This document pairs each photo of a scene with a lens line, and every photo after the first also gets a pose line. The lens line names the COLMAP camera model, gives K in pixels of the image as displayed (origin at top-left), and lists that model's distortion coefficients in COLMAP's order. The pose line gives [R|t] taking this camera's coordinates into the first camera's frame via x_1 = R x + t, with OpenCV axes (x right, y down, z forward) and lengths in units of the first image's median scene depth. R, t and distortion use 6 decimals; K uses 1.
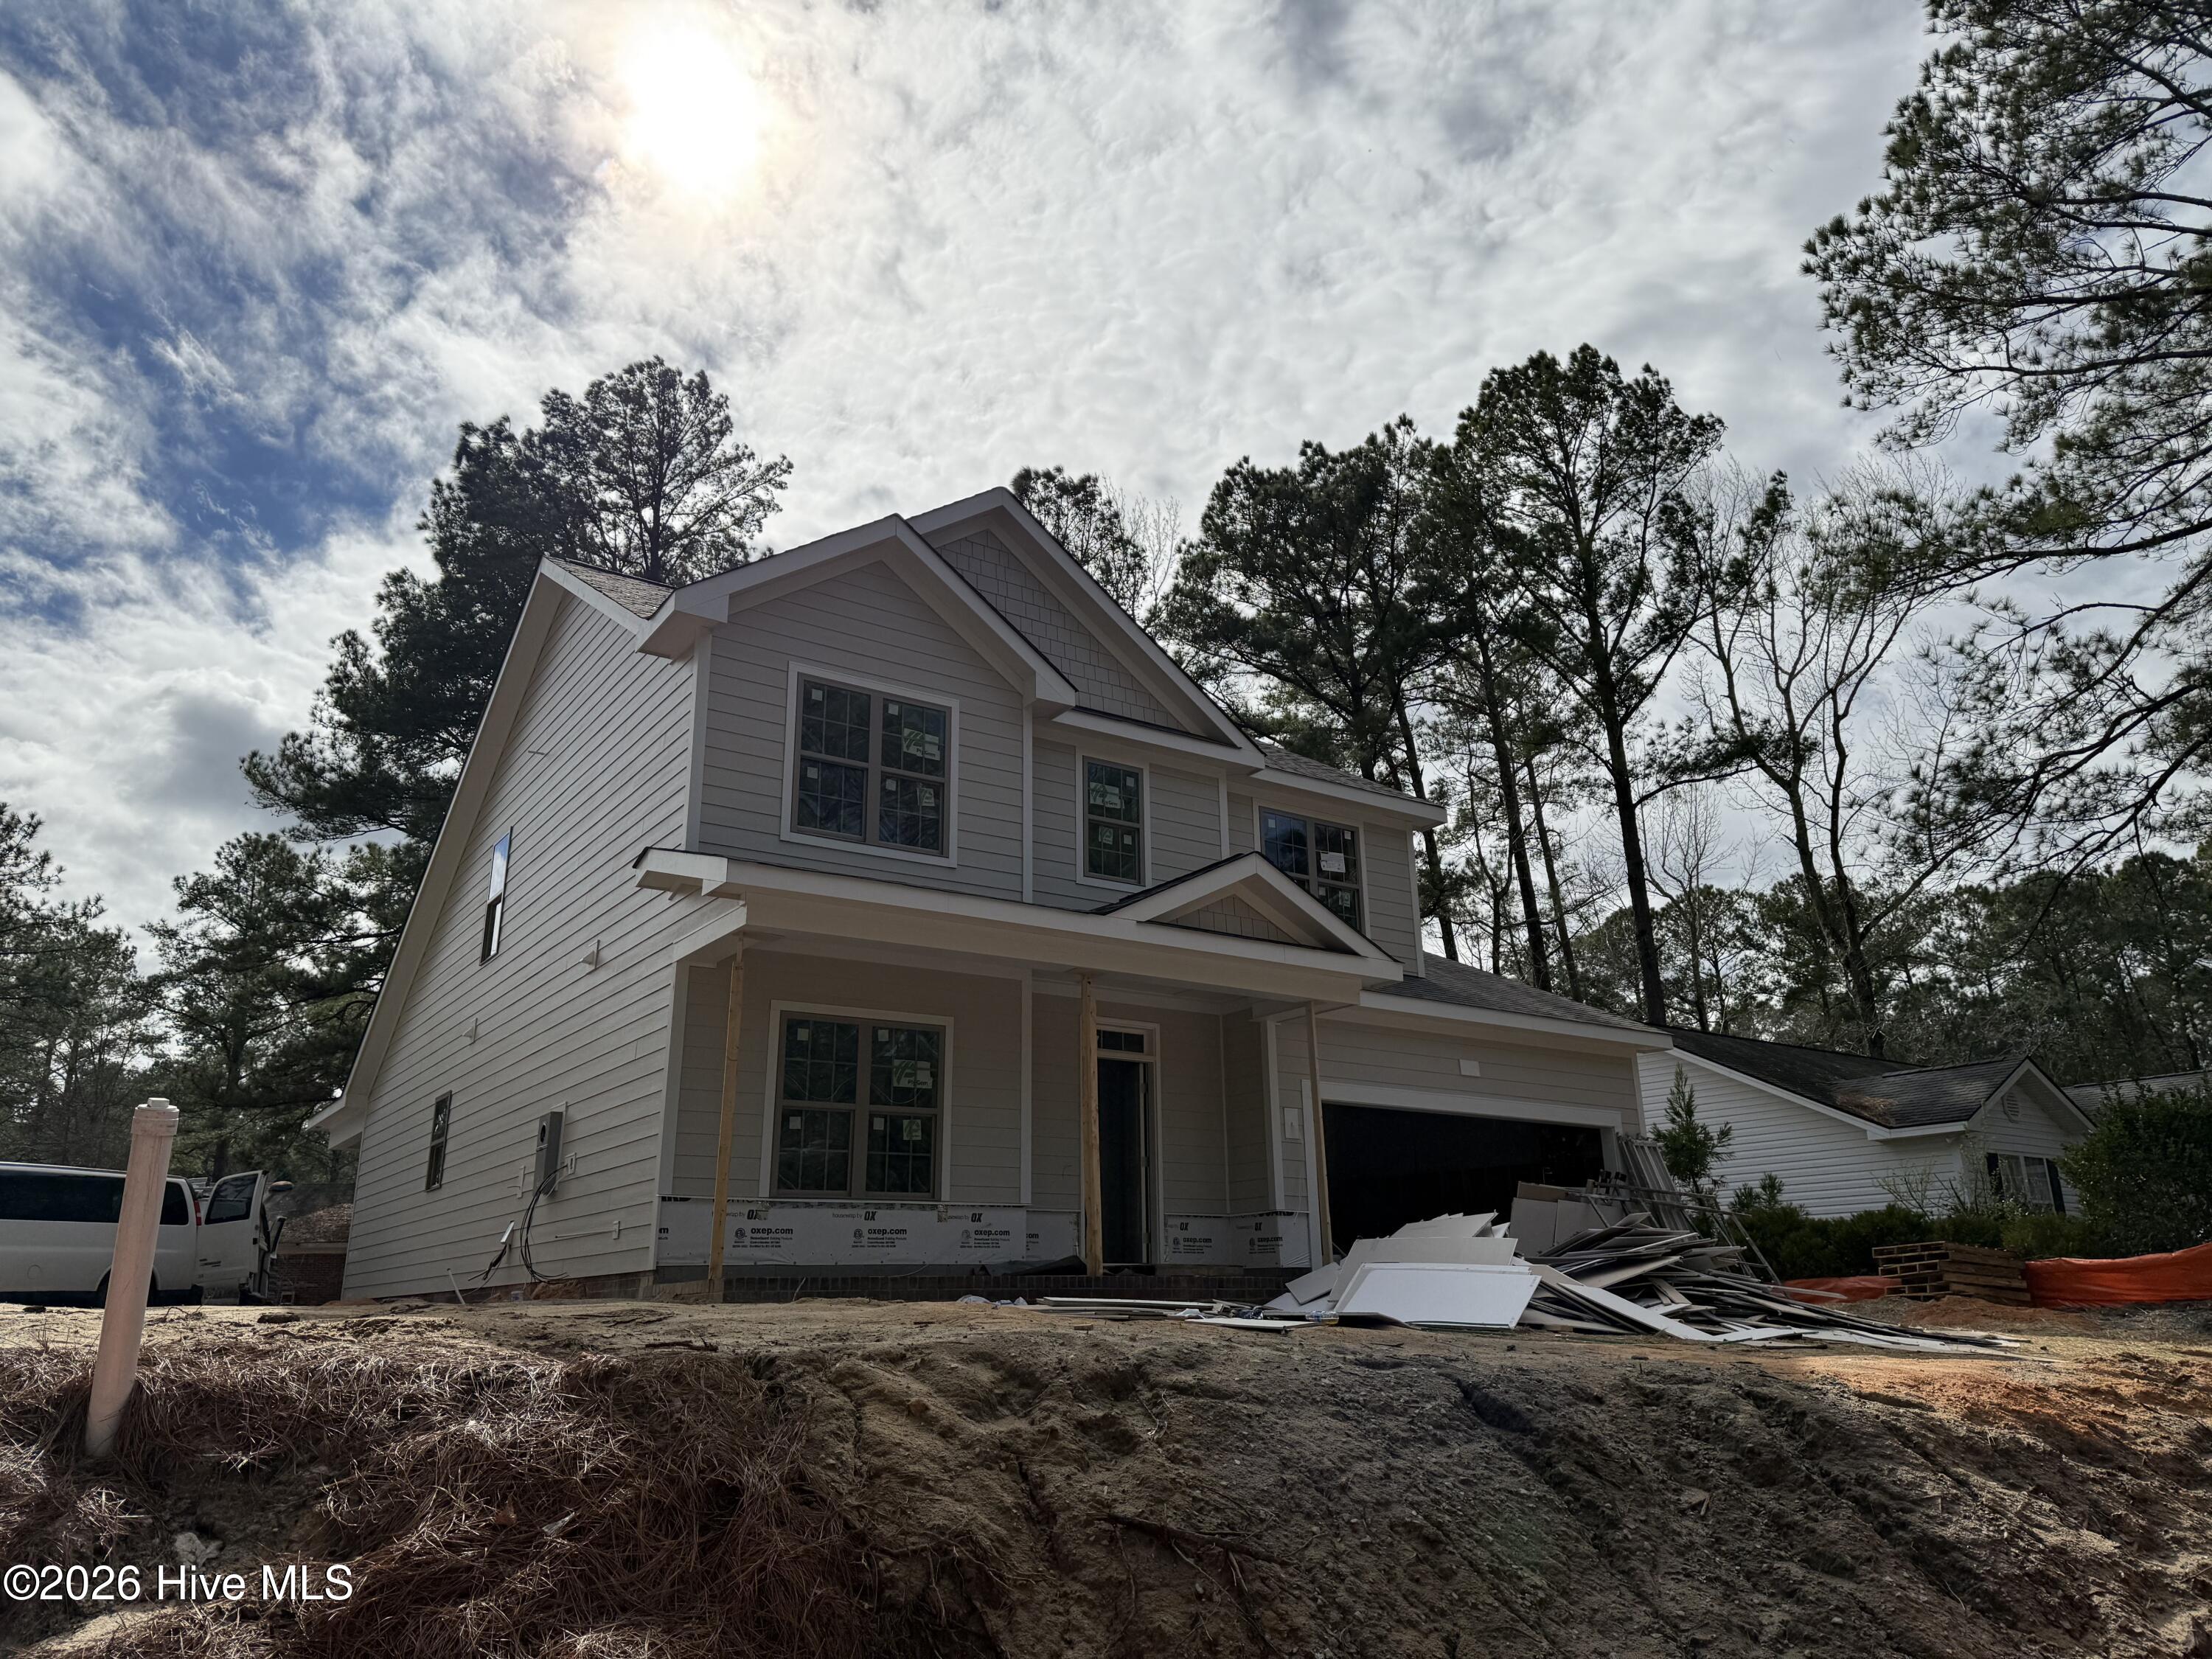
lens RADIAL K [[1559.9, 0, 1097.7], [0, 1559.9, 836.6], [0, 0, 1]] dist [0.131195, 0.000167]
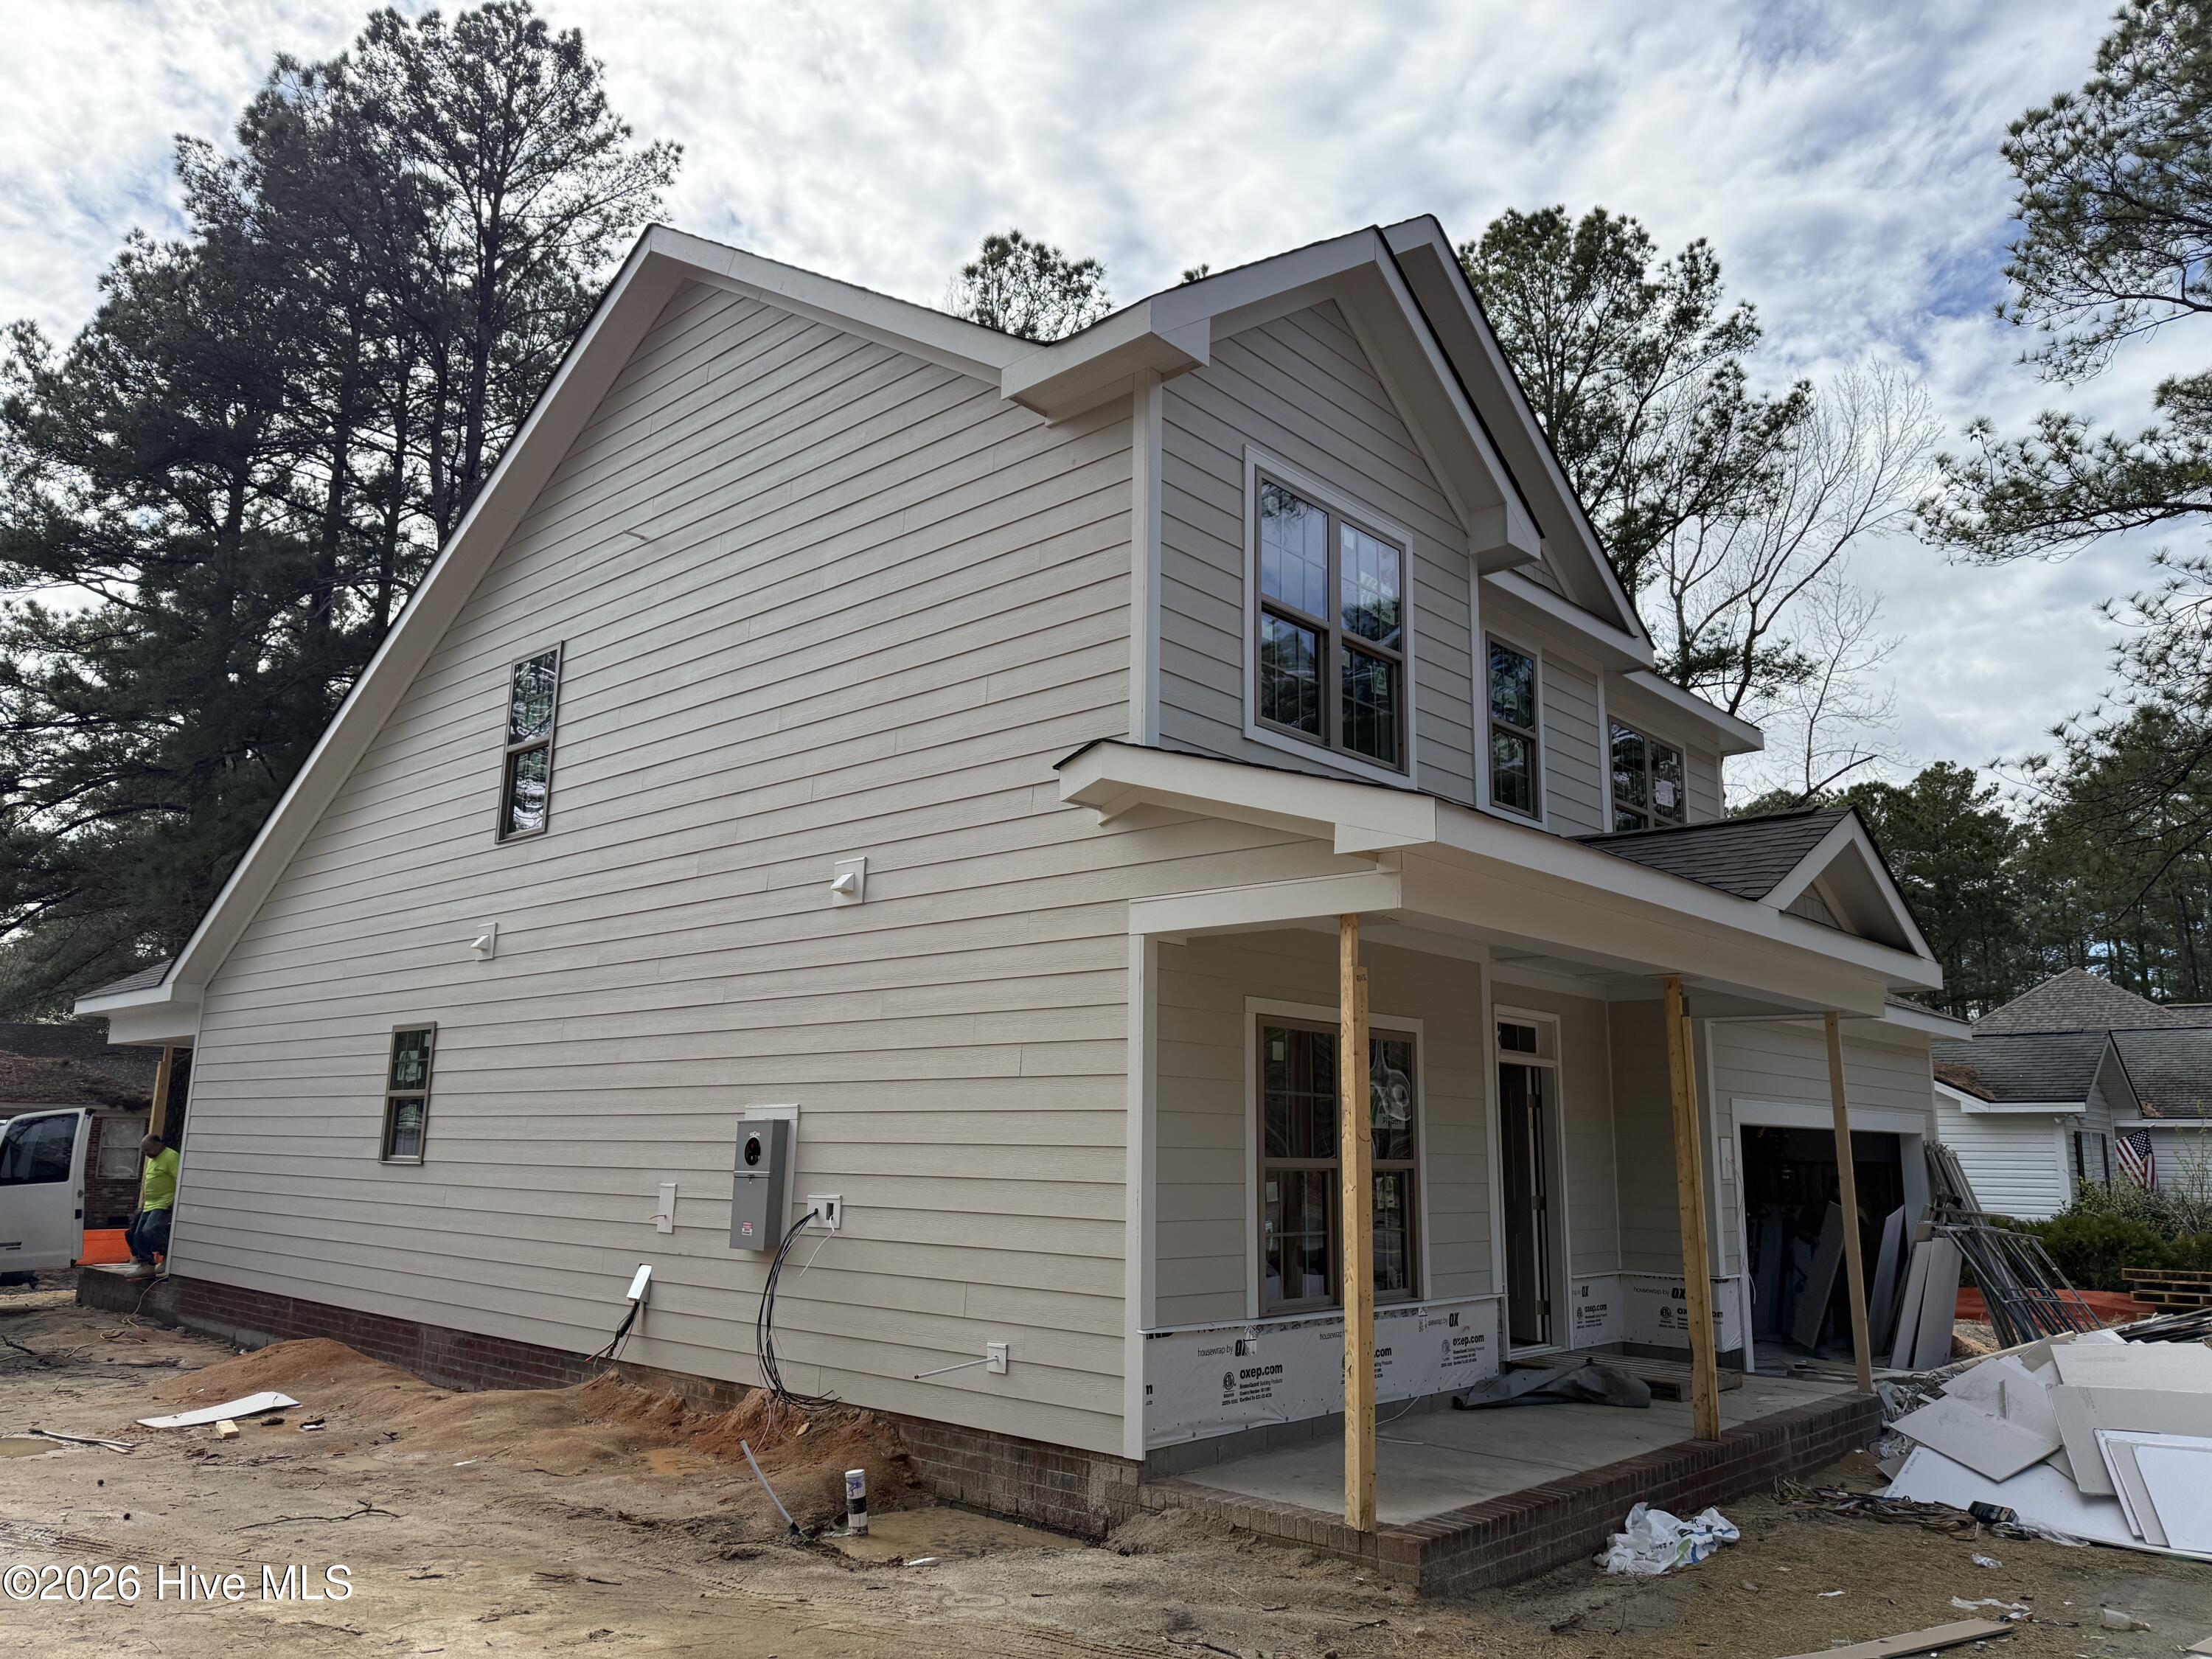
lens RADIAL K [[1547.2, 0, 1106.0], [0, 1547.2, 829.5], [0, 0, 1]] dist [0.037016, 0.000287]
pose [[0.969242, 0.075096, 0.234373, -0.372608], [-0.097600, 0.991509, 0.085929, -0.008348], [-0.225930, -0.106160, 0.968342, 0.388845]]
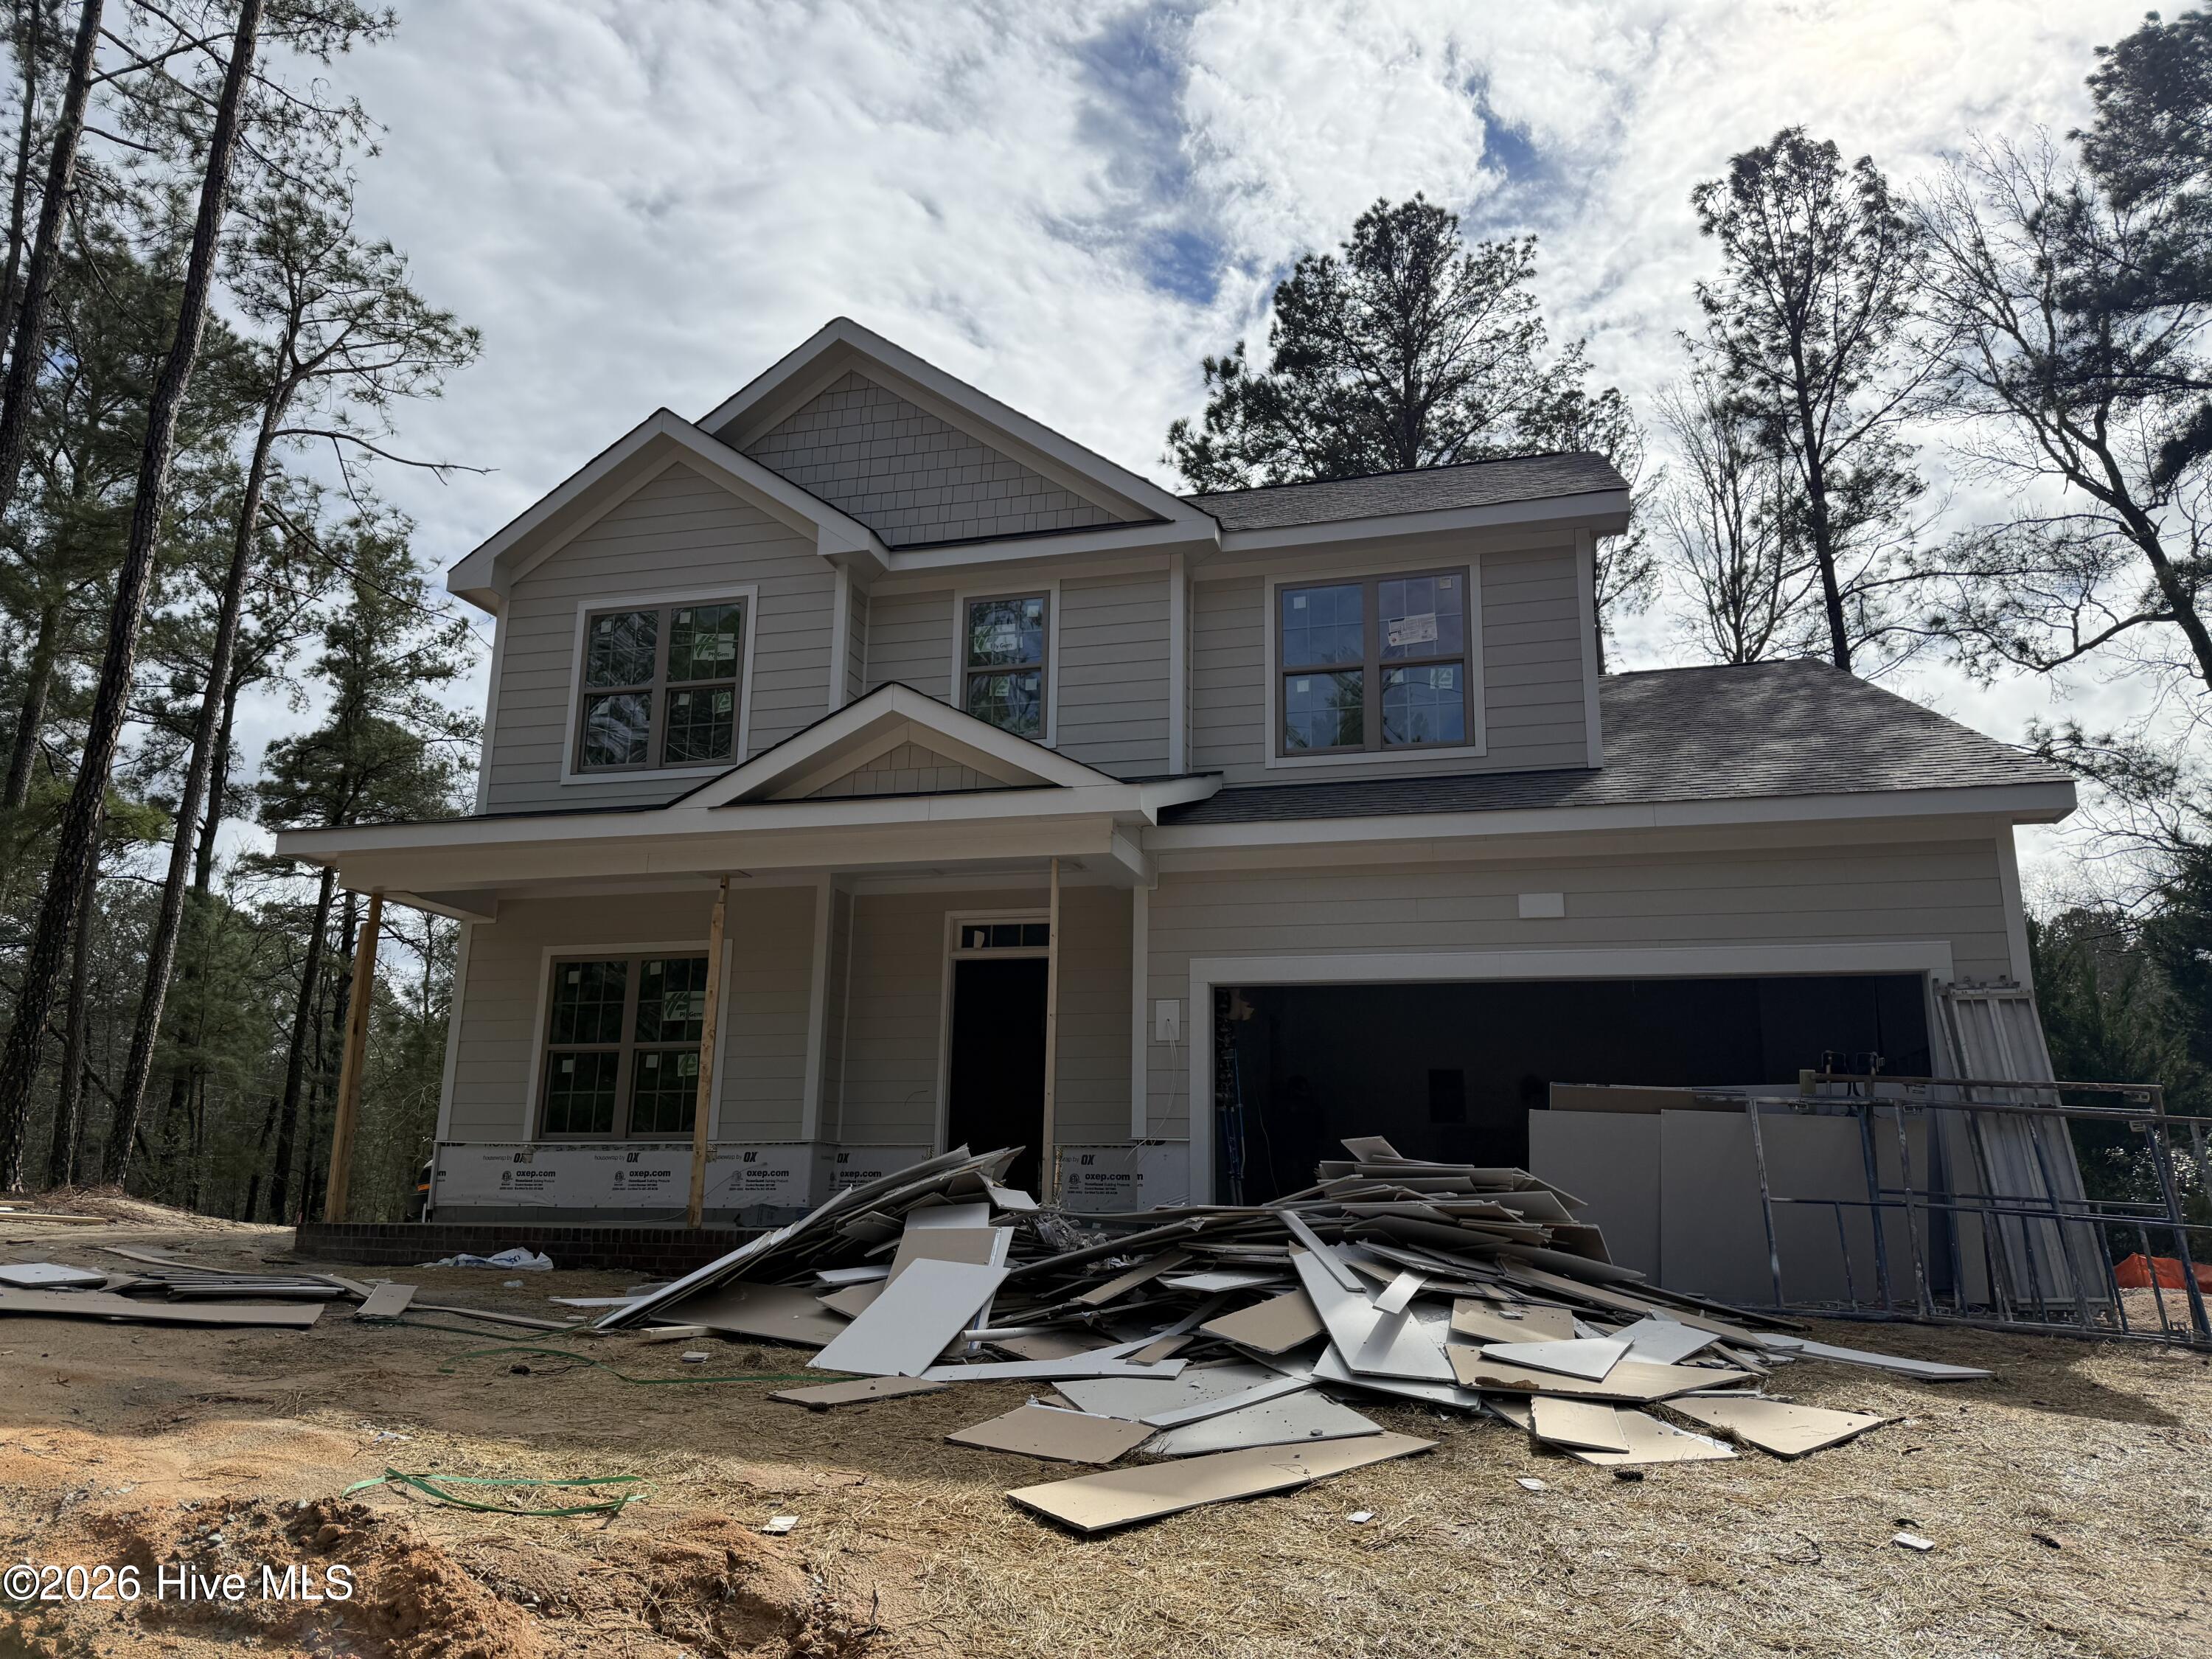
lens RADIAL K [[1547.2, 0, 1106.0], [0, 1547.2, 829.5], [0, 0, 1]] dist [0.037016, 0.000287]
pose [[0.659576, -0.157931, -0.734858, 0.697661], [0.200324, 0.979250, -0.030652, 0.121115], [0.724451, -0.126992, 0.677528, 0.543795]]
